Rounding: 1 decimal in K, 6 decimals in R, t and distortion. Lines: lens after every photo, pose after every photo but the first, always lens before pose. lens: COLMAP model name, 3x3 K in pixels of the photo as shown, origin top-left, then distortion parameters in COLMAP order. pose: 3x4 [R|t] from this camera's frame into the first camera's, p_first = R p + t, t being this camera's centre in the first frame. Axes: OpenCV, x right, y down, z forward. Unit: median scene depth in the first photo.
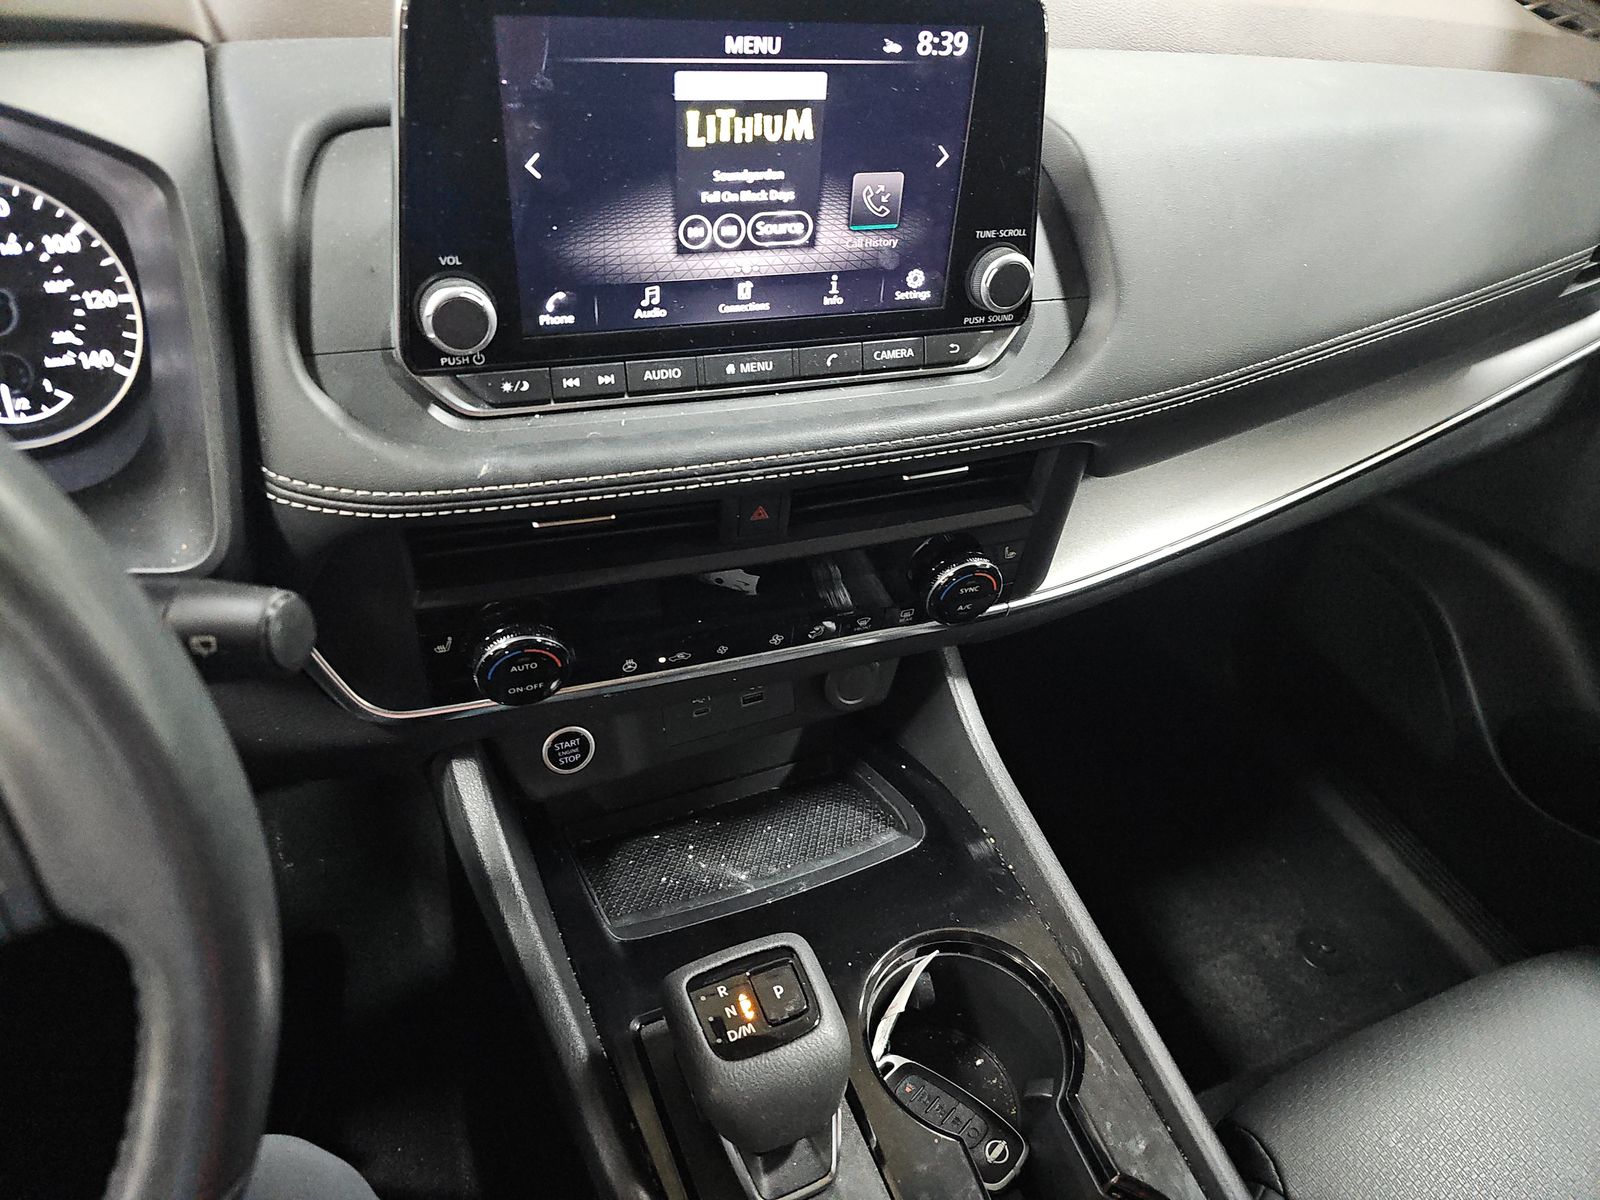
lens RADIAL K [[1041.9, 0, 800.0], [0, 1041.9, 600.0], [0, 0, 1]] dist [0.003929, -0.000866]
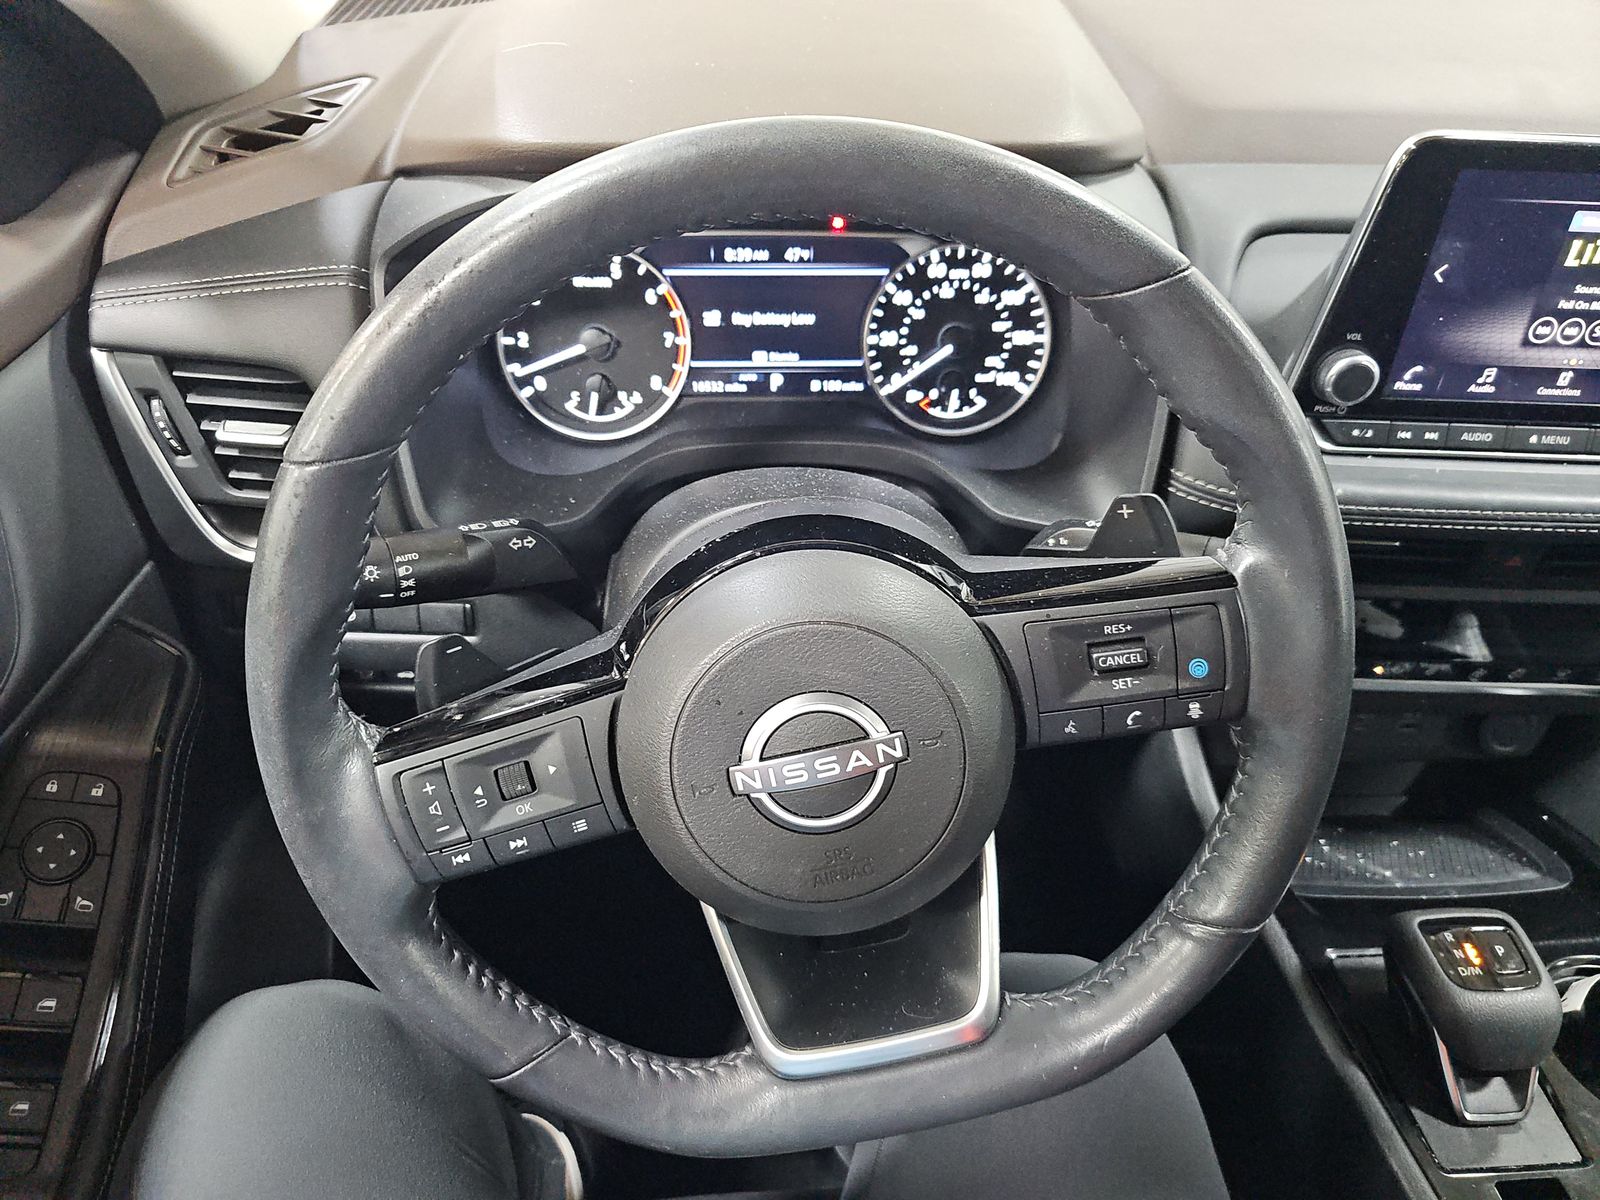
lens RADIAL K [[1074.7, 0, 800.0], [0, 1074.7, 600.0], [0, 0, 1]] dist [0.003418, -0.001344]
pose [[0.937625, 0.165800, -0.305564, -0.467711], [-0.182808, 0.982758, -0.027700, 0.161060], [0.295703, 0.081832, 0.951768, -0.457615]]
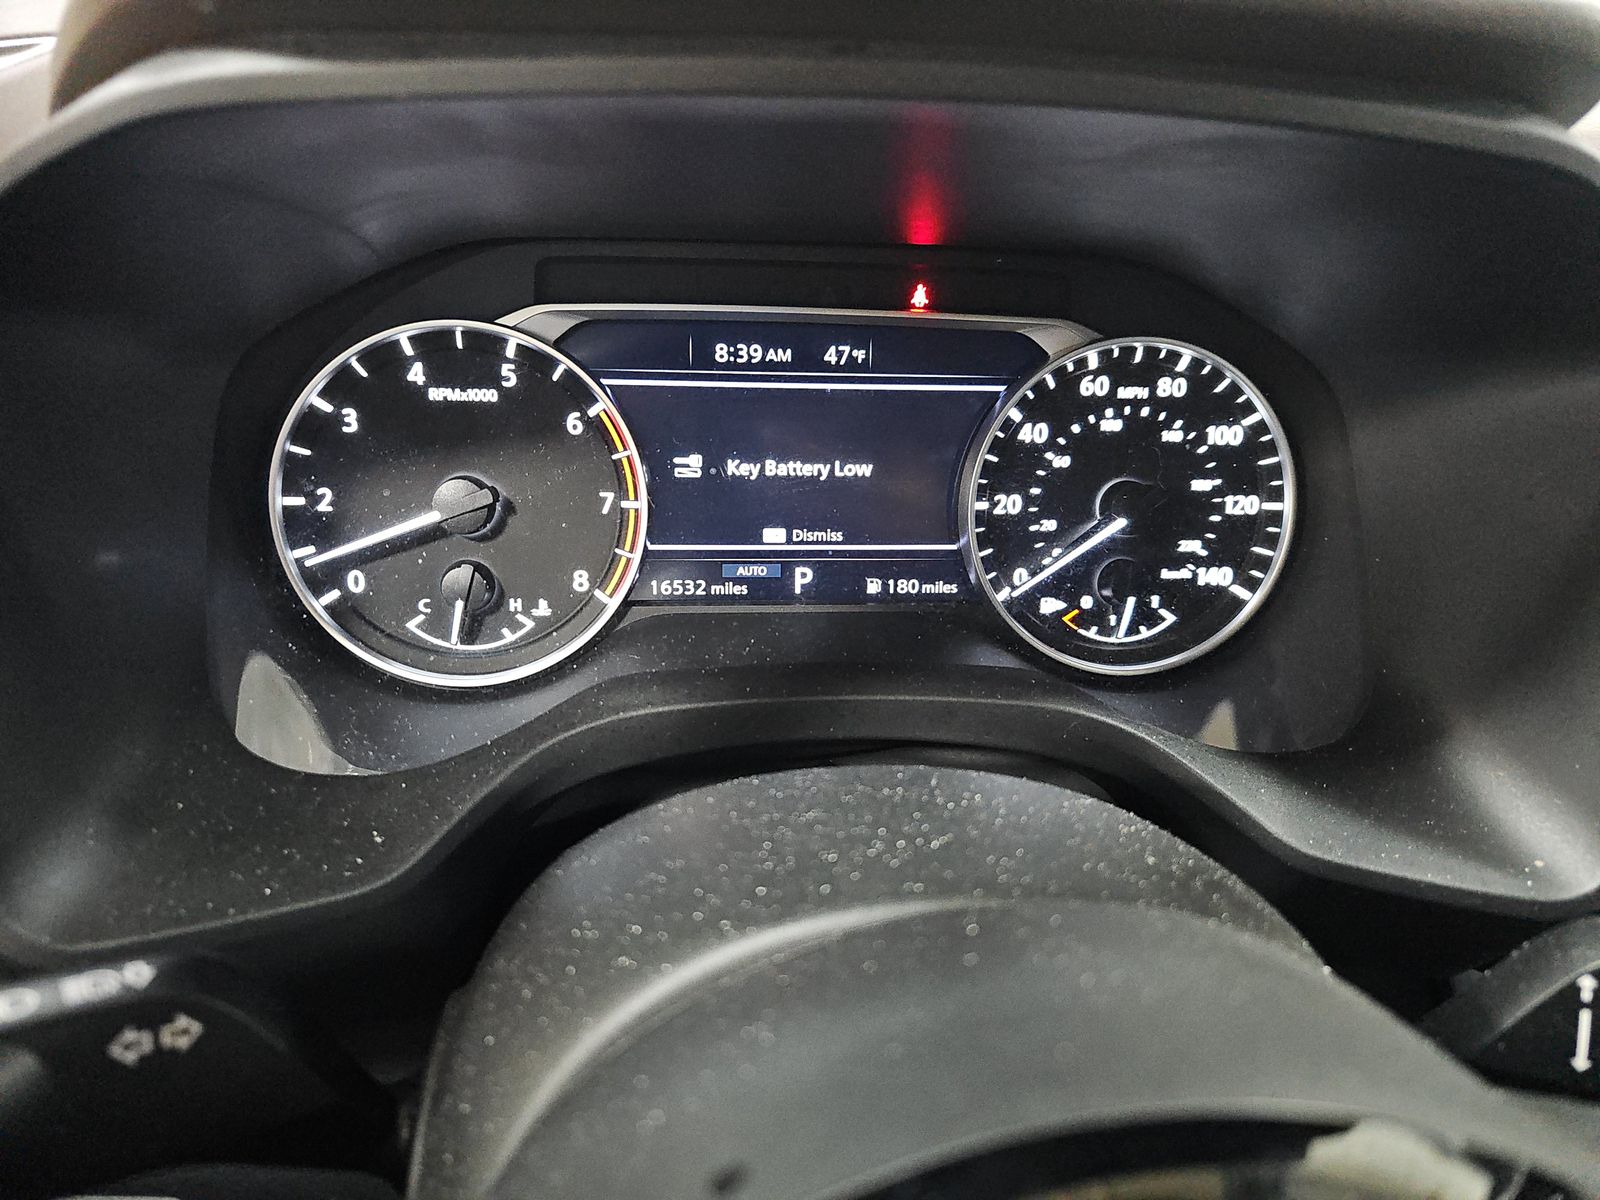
lens RADIAL K [[1041.9, 0, 800.0], [0, 1041.9, 600.0], [0, 0, 1]] dist [0.003929, -0.000866]
pose [[0.951039, 0.116838, -0.286135, -0.783642], [-0.177855, 0.964034, -0.197499, -0.002355], [0.252768, 0.238719, 0.937615, 0.197875]]
